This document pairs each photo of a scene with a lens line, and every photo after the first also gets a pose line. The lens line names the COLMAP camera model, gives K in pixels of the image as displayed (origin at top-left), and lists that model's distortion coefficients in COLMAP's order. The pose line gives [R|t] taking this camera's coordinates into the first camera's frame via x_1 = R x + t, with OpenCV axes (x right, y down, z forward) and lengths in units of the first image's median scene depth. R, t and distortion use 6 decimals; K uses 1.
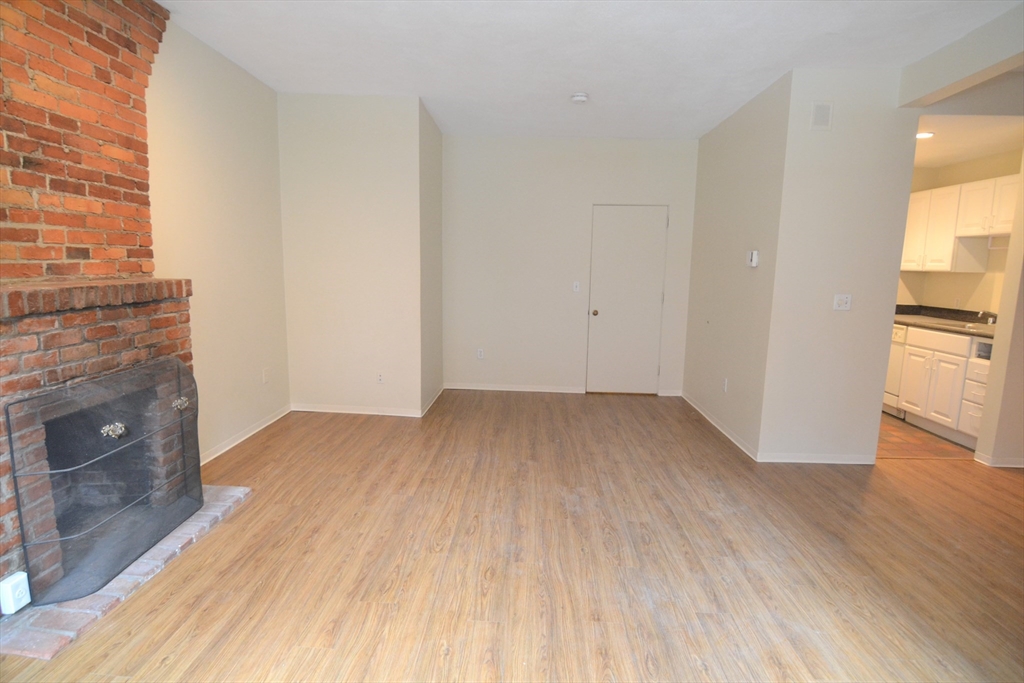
lens RADIAL K [[511.5, 0, 510.5], [0, 511.5, 339.1], [0, 0, 1]] dist [-0.017160, -0.002305]
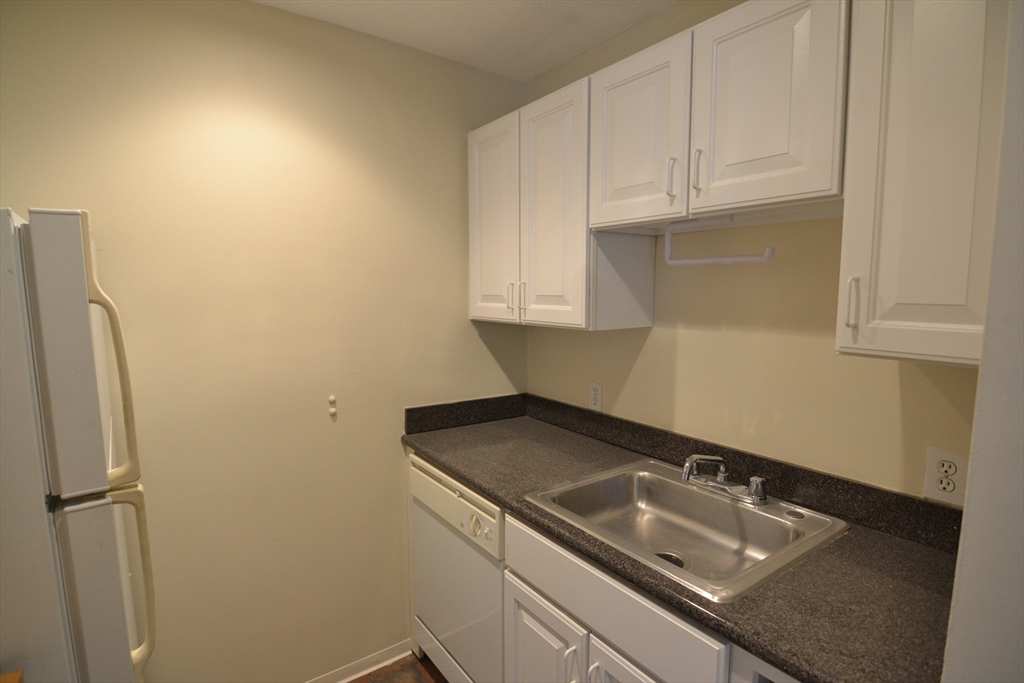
lens RADIAL K [[511.5, 0, 510.5], [0, 511.5, 339.1], [0, 0, 1]] dist [-0.017160, -0.002305]
pose [[0.781784, -0.080048, 0.618390, 0.618375], [0.104722, 0.994495, -0.003658, -0.132986], [-0.614693, 0.067619, 0.785863, 0.761759]]
